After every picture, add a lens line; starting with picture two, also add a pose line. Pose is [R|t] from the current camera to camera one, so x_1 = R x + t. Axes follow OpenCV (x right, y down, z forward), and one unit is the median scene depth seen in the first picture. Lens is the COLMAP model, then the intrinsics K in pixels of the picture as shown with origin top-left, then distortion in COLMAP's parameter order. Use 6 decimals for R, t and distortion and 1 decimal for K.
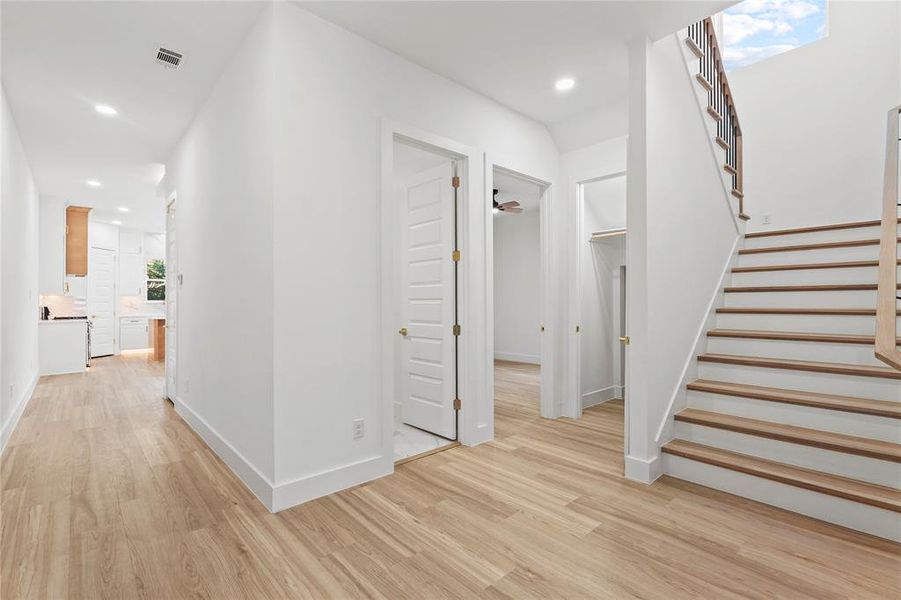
lens RADIAL K [[415.2, 0, 450.8], [0, 415.2, 300.9], [0, 0, 1]] dist [-0.000449, -0.000250]
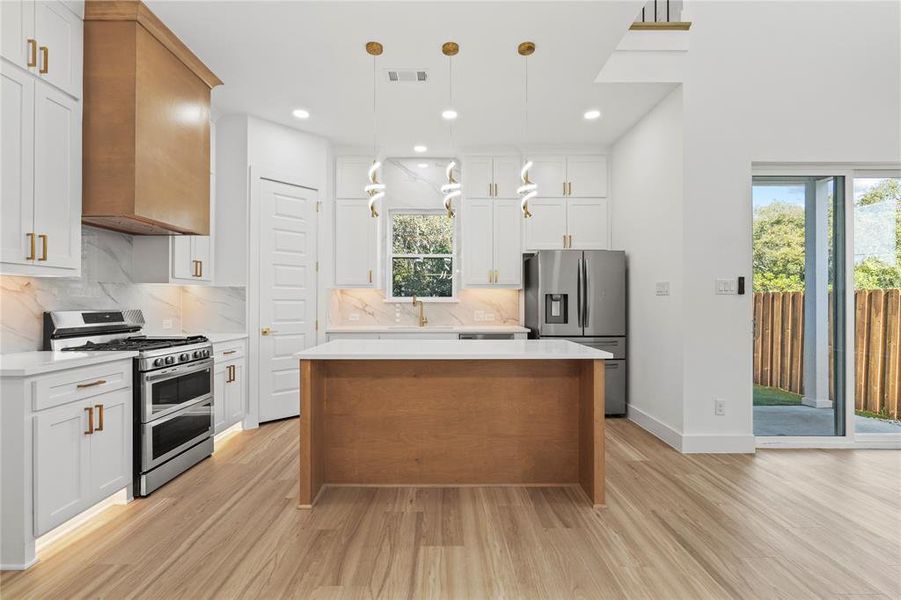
lens RADIAL K [[415.2, 0, 446.1], [0, 415.2, 299.5], [0, 0, 1]] dist [-0.000449, -0.000250]
pose [[0.744305, -0.001683, -0.667838, -0.869162], [-0.001240, 0.999992, -0.003902, 0.008252], [0.667839, 0.003732, 0.744296, 1.665693]]
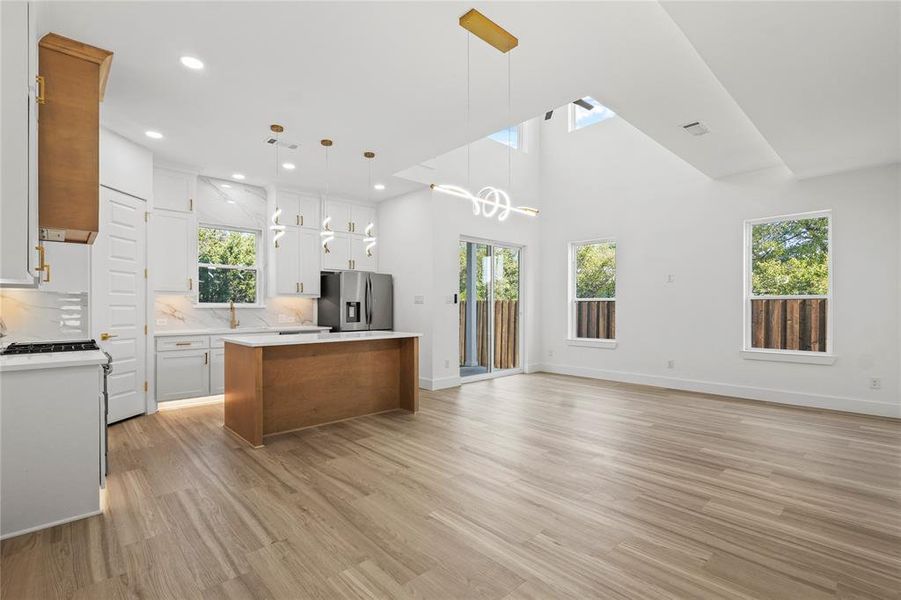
lens RADIAL K [[415.2, 0, 448.9], [0, 415.2, 307.6], [0, 0, 1]] dist [-0.000449, -0.000250]
pose [[0.999907, 0.001146, 0.013624, -1.022989], [-0.001169, 0.999998, 0.001711, 0.007871], [-0.013622, -0.001727, 0.999906, 1.125421]]
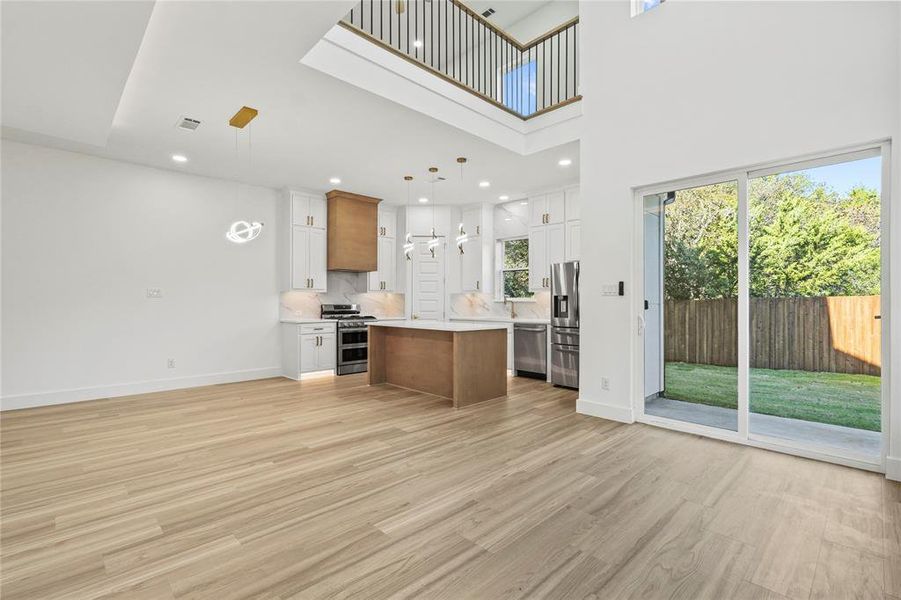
lens RADIAL K [[415.2, 0, 448.4], [0, 415.2, 300.6], [0, 0, 1]] dist [-0.000449, -0.000250]
pose [[0.034299, 0.001381, -0.999411, -0.007631], [-0.000992, 0.999999, 0.001348, 0.005531], [0.999411, 0.000946, 0.034300, 2.176536]]
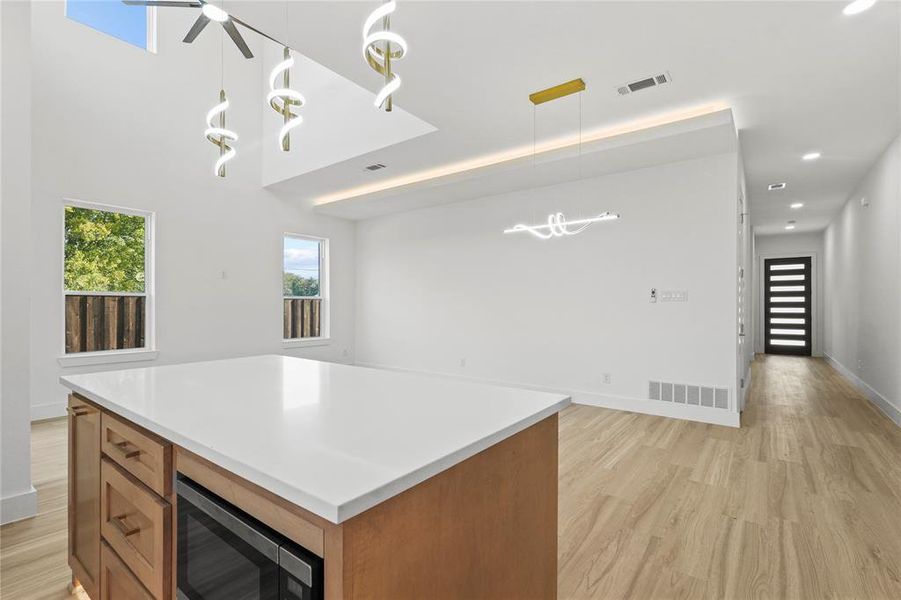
lens RADIAL K [[415.2, 0, 449.3], [0, 415.2, 301.6], [0, 0, 1]] dist [-0.000449, -0.000250]
pose [[-0.173579, 0.006745, 0.984797, -1.701031], [0.006499, 0.999963, -0.005703, 0.005062], [-0.984799, 0.005410, -0.173616, 2.088201]]
